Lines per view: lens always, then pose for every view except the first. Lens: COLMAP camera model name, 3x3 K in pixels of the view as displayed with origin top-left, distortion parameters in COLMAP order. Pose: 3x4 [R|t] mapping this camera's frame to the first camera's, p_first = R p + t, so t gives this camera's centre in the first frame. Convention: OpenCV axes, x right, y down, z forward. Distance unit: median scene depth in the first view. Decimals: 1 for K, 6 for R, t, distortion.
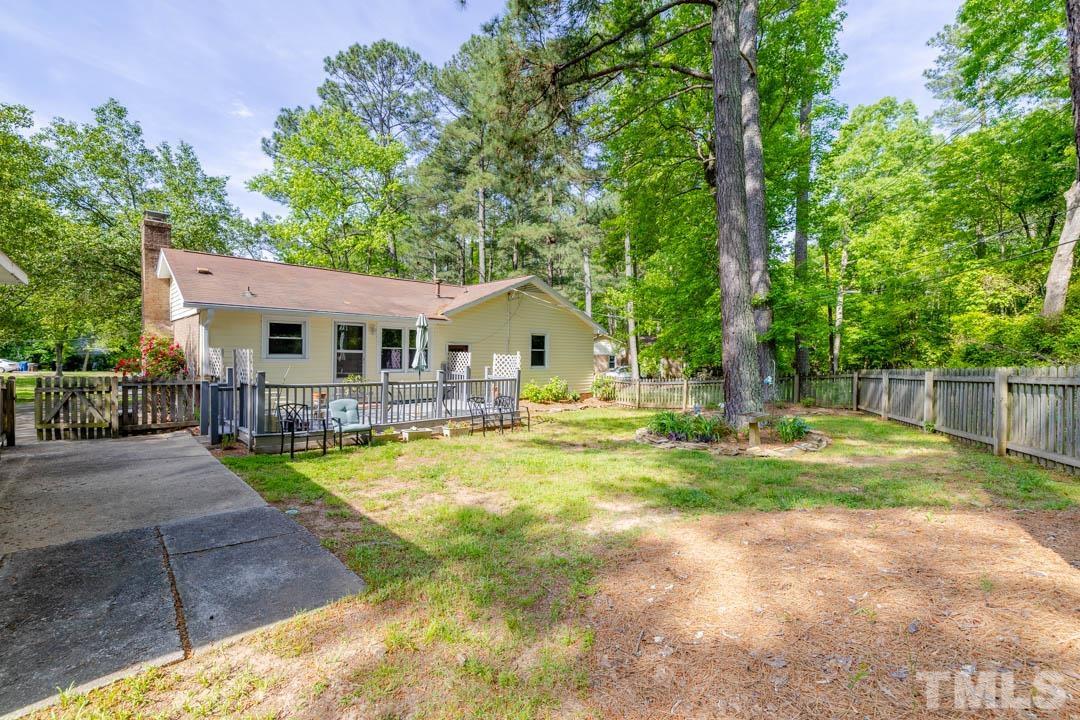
lens RADIAL K [[460.9, 0, 537.2], [0, 460.9, 356.9], [0, 0, 1]] dist [0.002310, -0.001604]
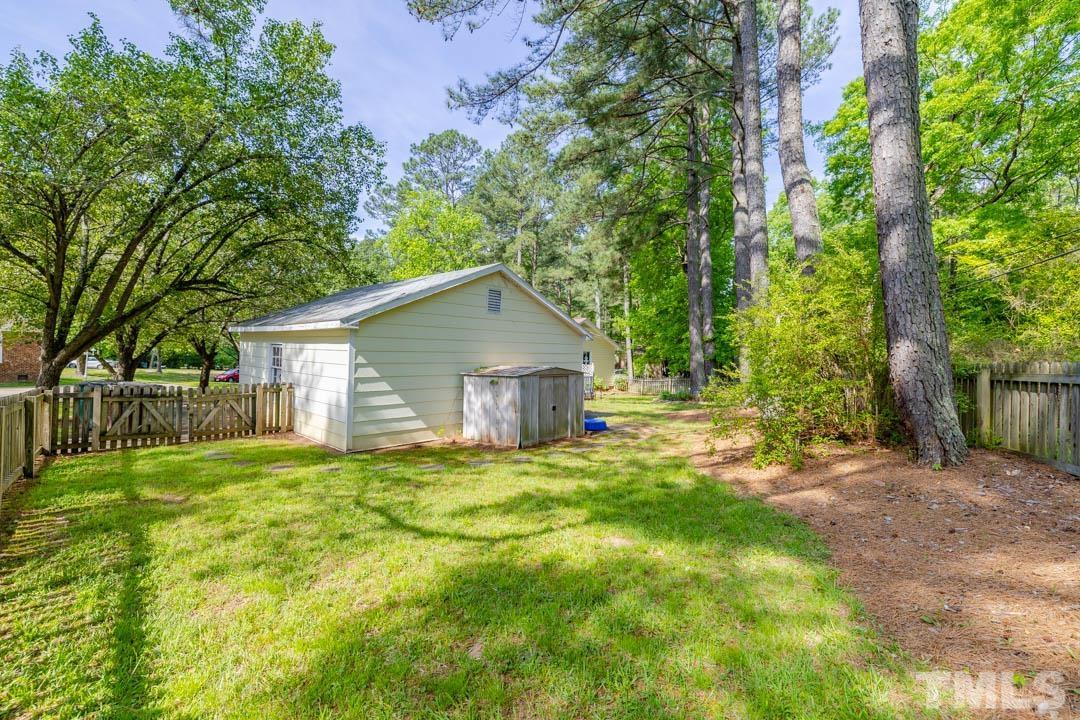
lens RADIAL K [[460.9, 0, 541.6], [0, 460.9, 353.9], [0, 0, 1]] dist [0.002310, -0.001604]
pose [[0.997650, 0.014450, 0.066981, -0.362489], [-0.013815, 0.999855, -0.009932, -0.026556], [-0.067115, 0.008983, 0.997705, -0.915963]]
